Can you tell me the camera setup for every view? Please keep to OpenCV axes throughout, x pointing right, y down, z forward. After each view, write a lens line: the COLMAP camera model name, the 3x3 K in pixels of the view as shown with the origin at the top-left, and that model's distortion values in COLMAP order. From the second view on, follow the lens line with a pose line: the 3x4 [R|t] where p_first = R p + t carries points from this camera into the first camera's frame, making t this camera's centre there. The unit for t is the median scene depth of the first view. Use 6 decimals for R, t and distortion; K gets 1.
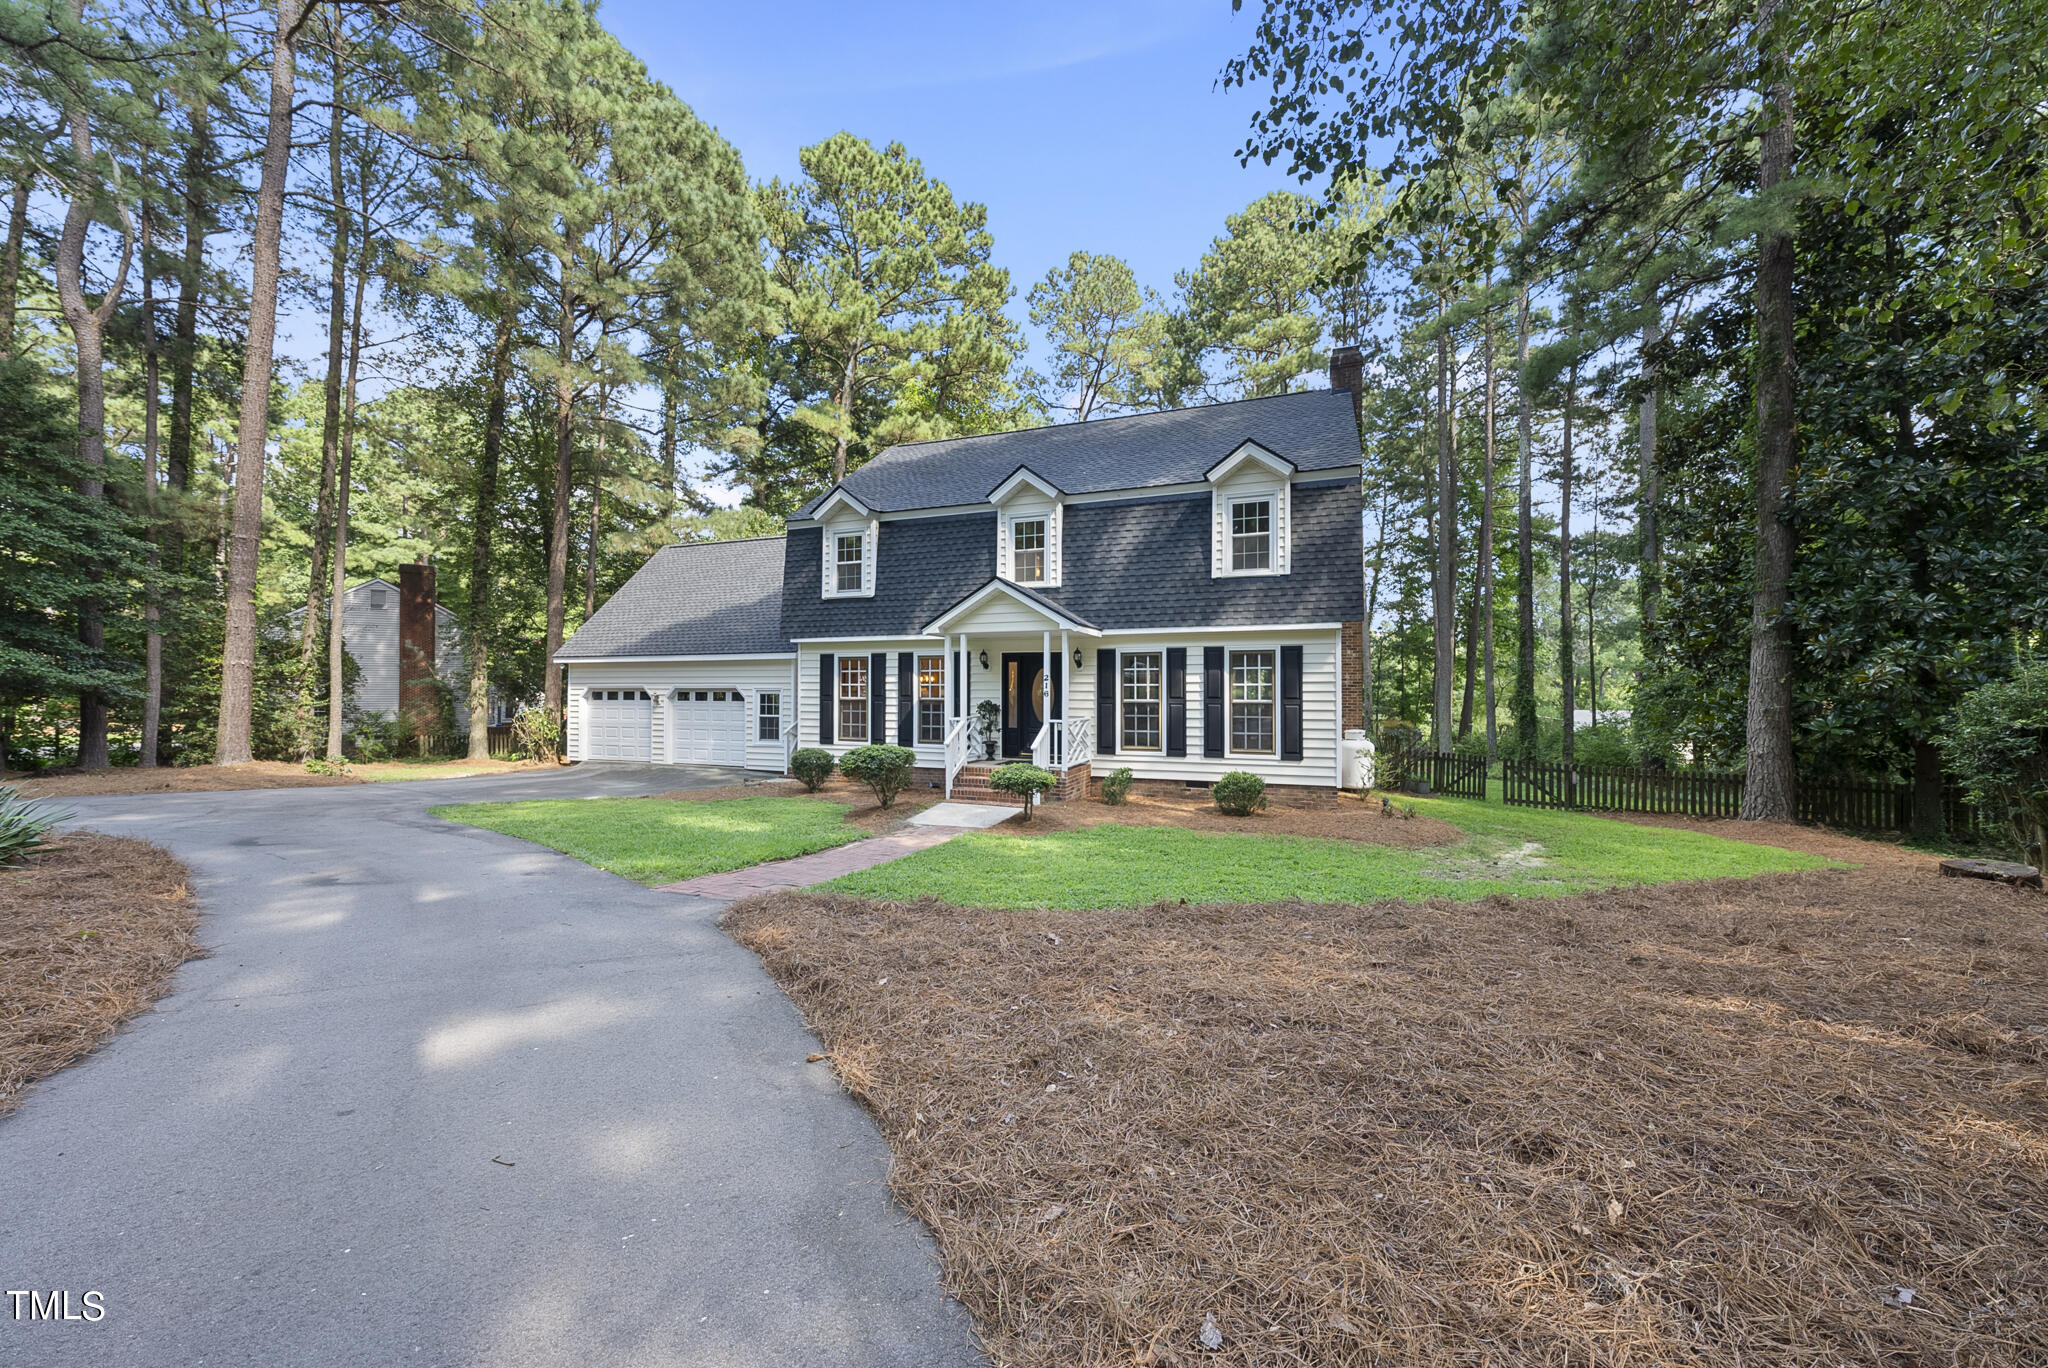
lens RADIAL K [[740.1, 0, 1024.0], [0, 740.1, 684.0], [0, 0, 1]] dist [-0.002042, 0.000269]
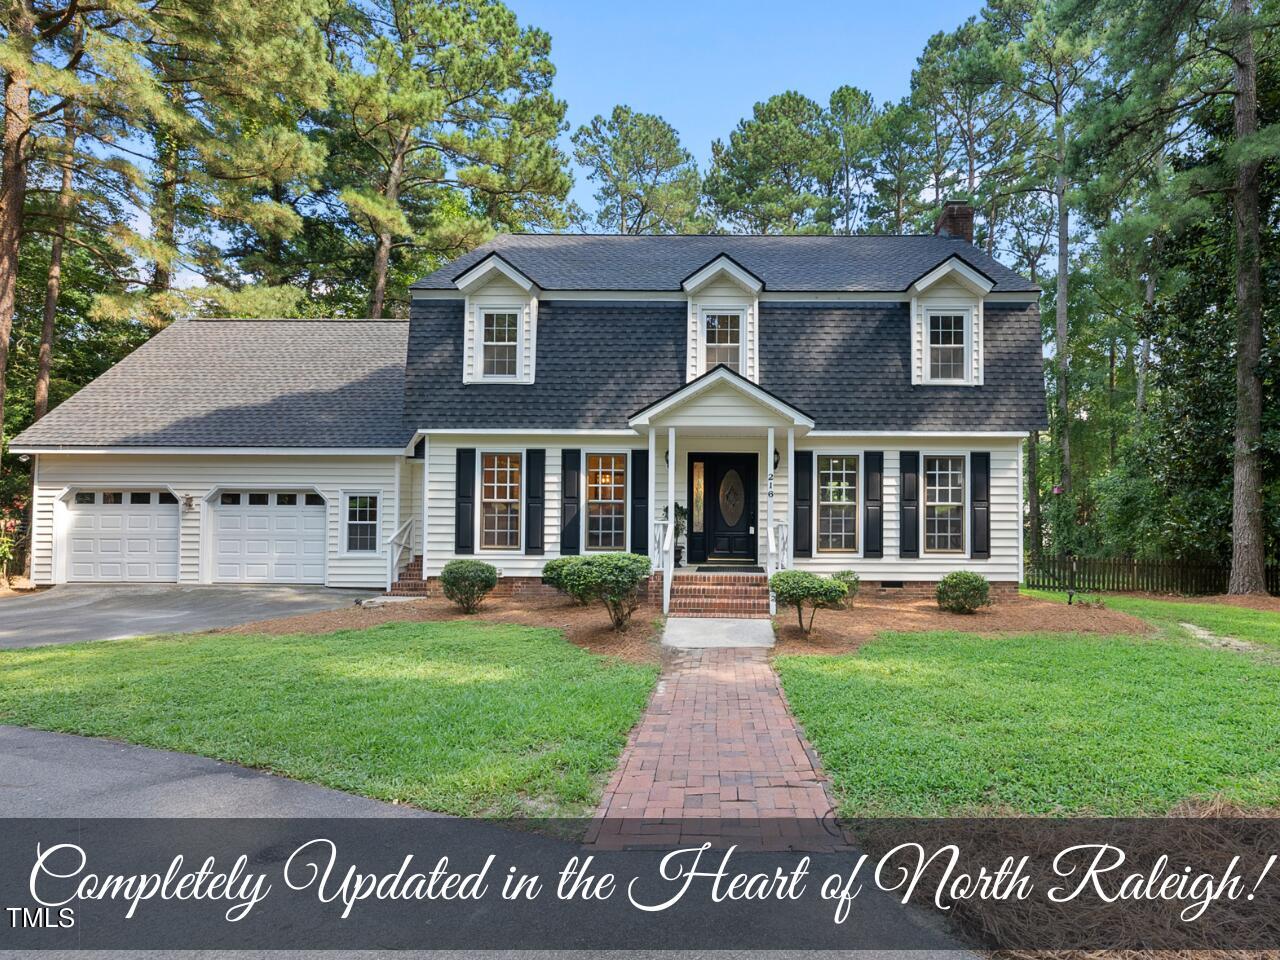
lens RADIAL K [[570.5, 0, 640.2], [0, 570.5, 499.5], [0, 0, 1]] dist [-0.006730, -0.000056]
pose [[0.936475, 0.011497, 0.350547, -0.350311], [-0.008187, 0.999907, -0.010922, 0.027211], [-0.350640, 0.007358, 0.936481, 0.355970]]
